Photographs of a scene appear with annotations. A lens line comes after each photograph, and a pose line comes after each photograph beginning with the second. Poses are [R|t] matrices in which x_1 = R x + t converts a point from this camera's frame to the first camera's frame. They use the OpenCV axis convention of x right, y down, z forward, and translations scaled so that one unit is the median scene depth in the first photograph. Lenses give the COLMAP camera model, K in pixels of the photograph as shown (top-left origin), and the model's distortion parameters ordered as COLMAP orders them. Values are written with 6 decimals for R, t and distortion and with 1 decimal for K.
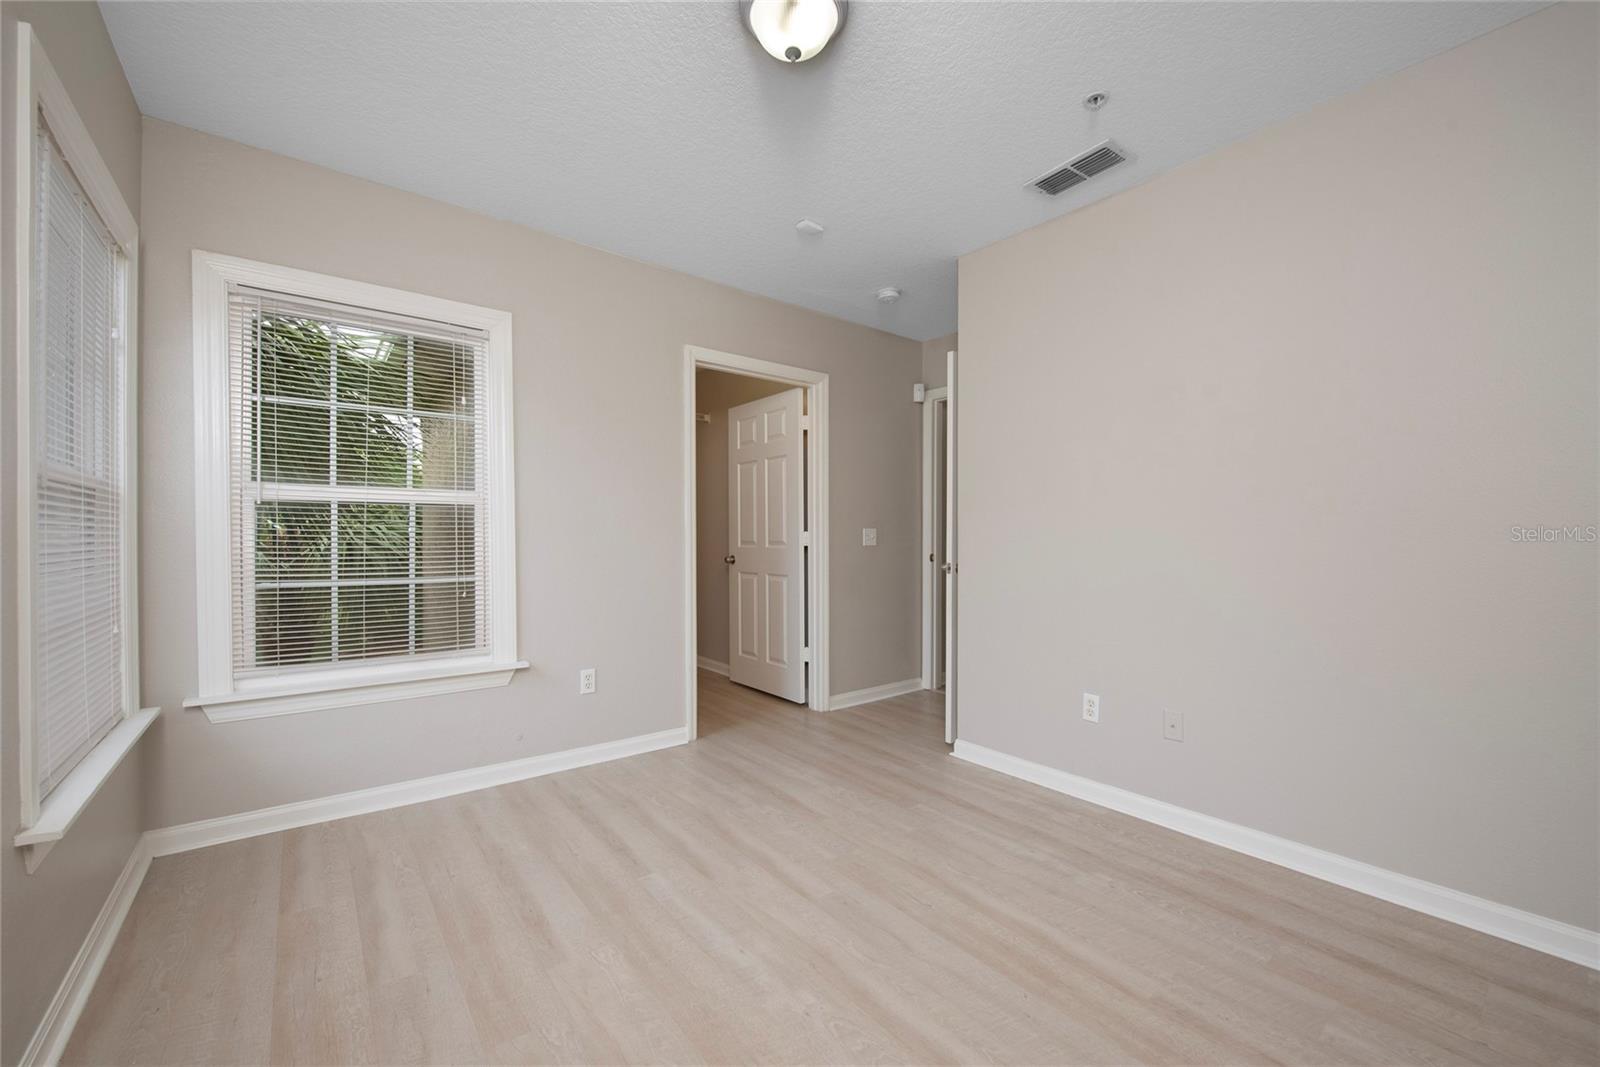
lens RADIAL K [[643.7, 0, 800.0], [0, 643.7, 533.5], [0, 0, 1]] dist [0.017750, 0.000019]
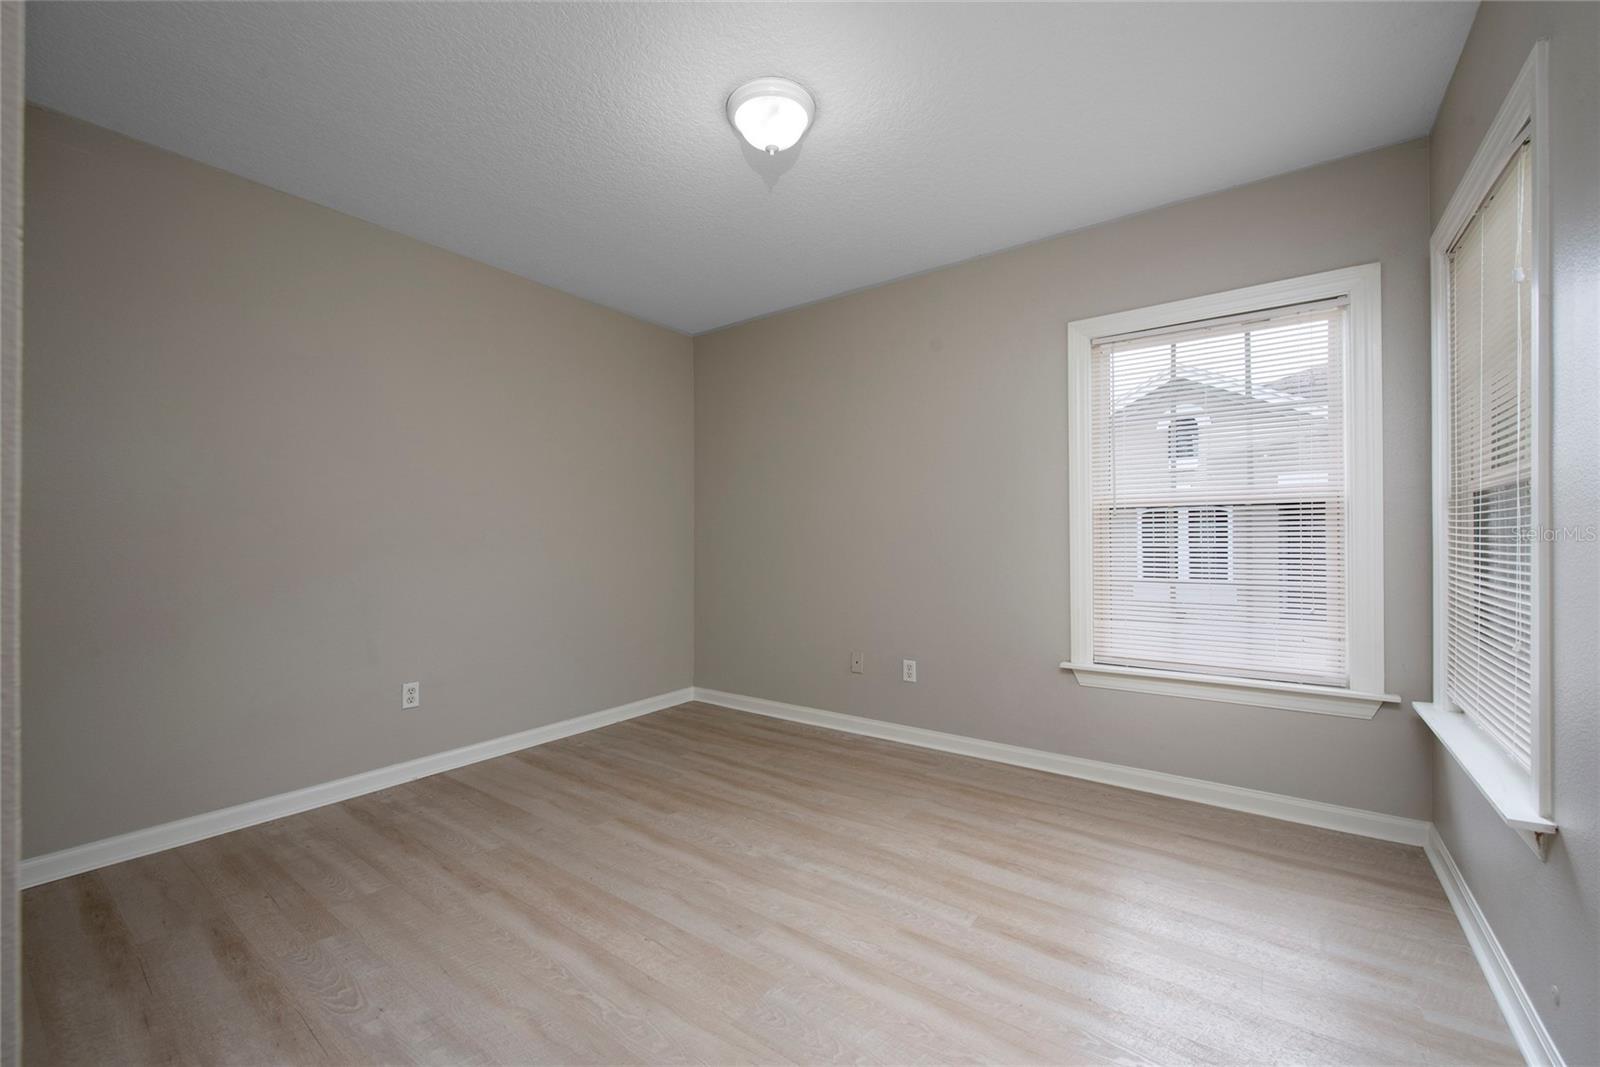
lens RADIAL K [[643.7, 0, 800.0], [0, 643.7, 533.5], [0, 0, 1]] dist [0.017750, 0.000019]
pose [[-0.961597, 0.000317, -0.274464, 0.272187], [0.005622, 0.999812, -0.018542, 0.032491], [0.274407, -0.019373, -0.961419, 2.173813]]
